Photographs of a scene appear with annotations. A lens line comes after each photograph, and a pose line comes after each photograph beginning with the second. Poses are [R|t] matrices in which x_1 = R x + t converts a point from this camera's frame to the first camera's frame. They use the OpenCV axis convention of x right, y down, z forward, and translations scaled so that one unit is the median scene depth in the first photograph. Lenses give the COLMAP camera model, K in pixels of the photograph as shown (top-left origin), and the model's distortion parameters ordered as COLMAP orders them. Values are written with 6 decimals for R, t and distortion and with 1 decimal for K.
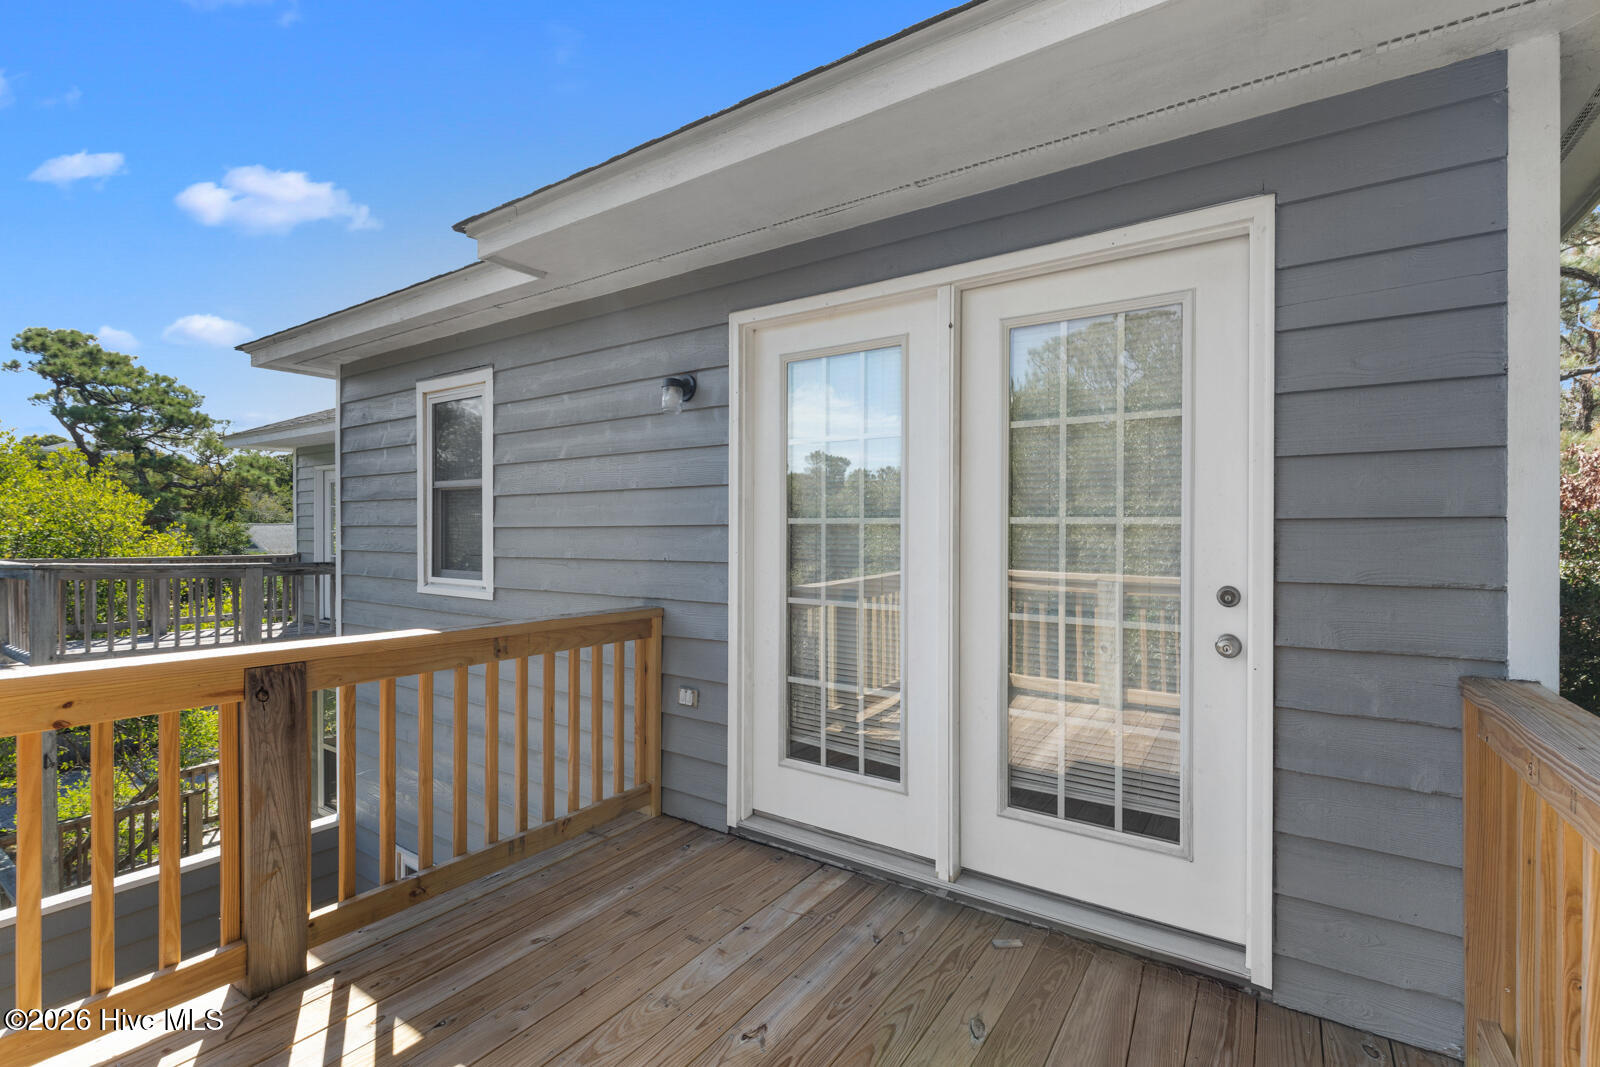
lens RADIAL K [[699.2, 0, 800.0], [0, 699.2, 533.5], [0, 0, 1]] dist [0.000067, -0.000207]
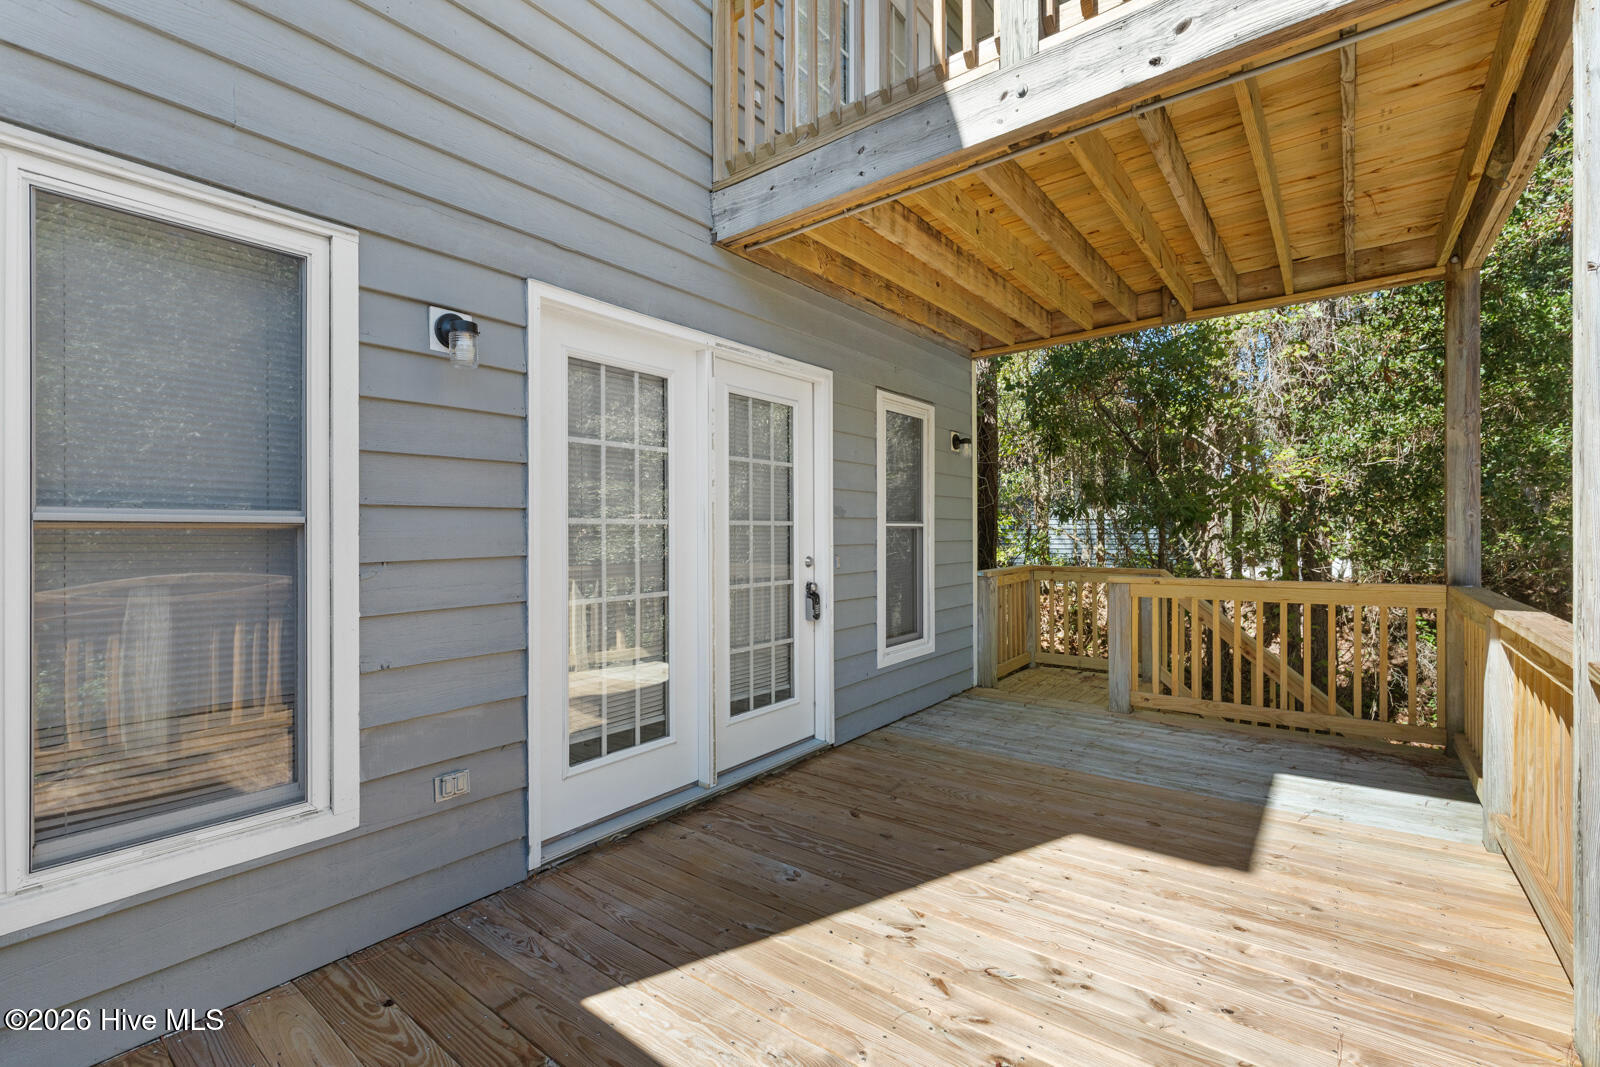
lens RADIAL K [[699.2, 0, 800.0], [0, 699.2, 533.5], [0, 0, 1]] dist [0.000067, -0.000207]
pose [[0.067375, -0.009081, 0.997686, -1.129430], [-0.002450, 0.999954, 0.009267, -0.008037], [-0.997725, -0.003069, 0.067350, 0.741629]]
